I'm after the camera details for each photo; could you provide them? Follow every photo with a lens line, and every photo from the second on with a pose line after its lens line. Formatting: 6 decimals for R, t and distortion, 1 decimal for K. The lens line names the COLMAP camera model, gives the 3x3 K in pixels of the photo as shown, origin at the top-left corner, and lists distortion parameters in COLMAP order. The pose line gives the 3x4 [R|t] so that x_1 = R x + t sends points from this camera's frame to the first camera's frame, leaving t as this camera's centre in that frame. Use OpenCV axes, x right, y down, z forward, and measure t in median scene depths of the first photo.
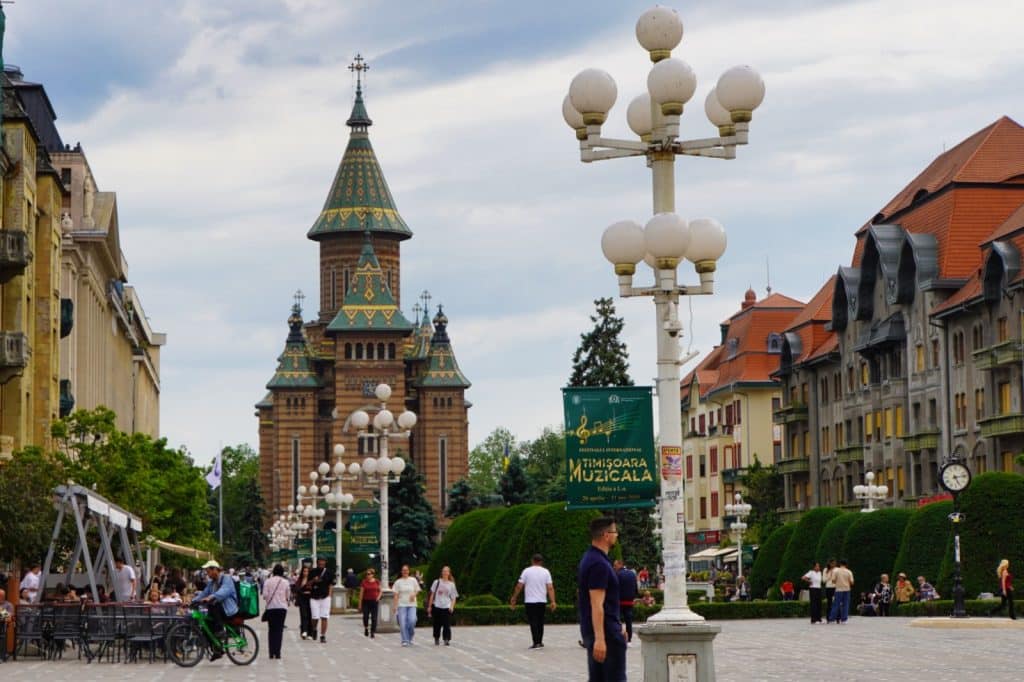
lens RADIAL K [[2266.0, 0, 512.0], [0, 2266.0, 341.0], [0, 0, 1]] dist [-0.020145, 0.068838]
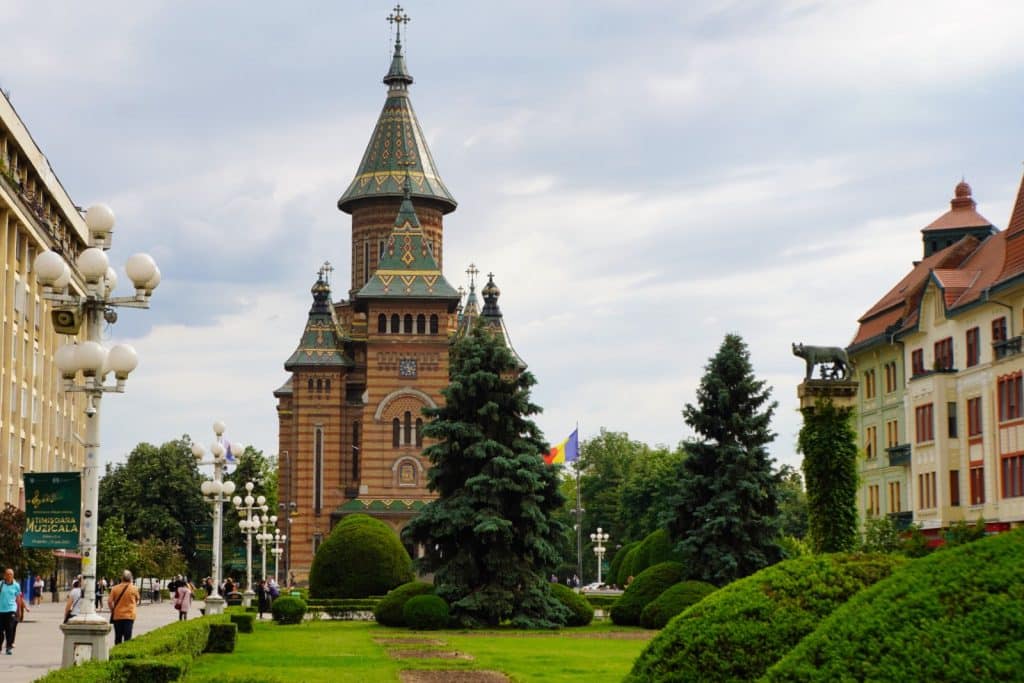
lens RADIAL K [[1790.2, 0, 512.0], [0, 1790.2, 341.5], [0, 0, 1]] dist [0.029851, 0.012996]
pose [[0.999958, 0.008831, -0.002629, -0.022030], [-0.008918, 0.999336, -0.035322, 0.033771], [0.002315, 0.035344, 0.999373, 0.332213]]
